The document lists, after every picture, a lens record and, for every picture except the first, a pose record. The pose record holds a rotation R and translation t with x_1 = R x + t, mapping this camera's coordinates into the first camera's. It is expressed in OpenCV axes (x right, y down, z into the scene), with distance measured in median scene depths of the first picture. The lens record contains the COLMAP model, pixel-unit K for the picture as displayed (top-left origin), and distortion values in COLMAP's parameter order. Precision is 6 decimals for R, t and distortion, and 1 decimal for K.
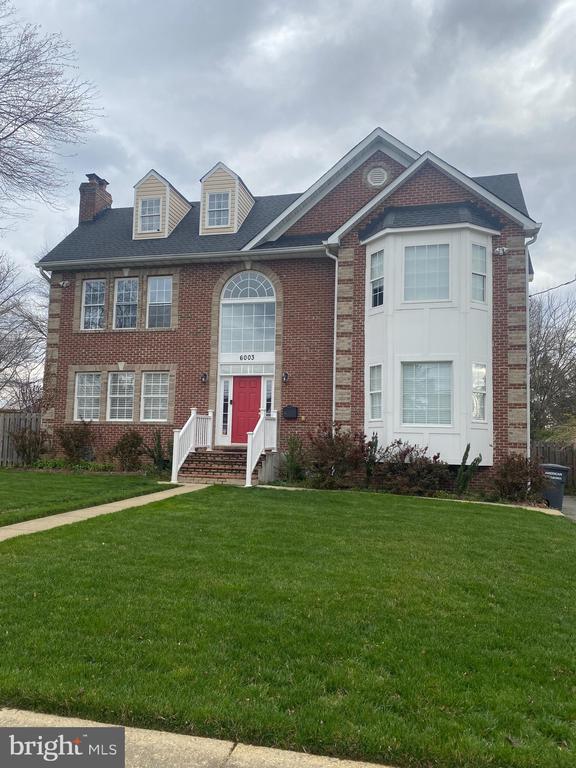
lens RADIAL K [[567.8, 0, 288.0], [0, 567.8, 384.0], [0, 0, 1]] dist [0.097362, 0.000623]
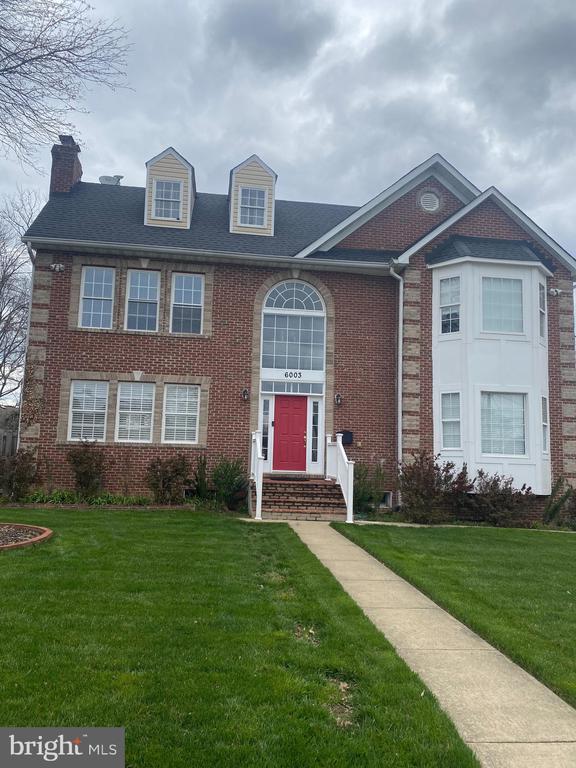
lens RADIAL K [[580.1, 0, 288.0], [0, 580.1, 384.0], [0, 0, 1]] dist [0.076769, -0.002423]
pose [[0.931251, 0.053837, 0.360379, -0.410834], [-0.046774, 0.998505, -0.028298, -0.005708], [-0.361364, 0.009496, 0.932377, 0.143282]]
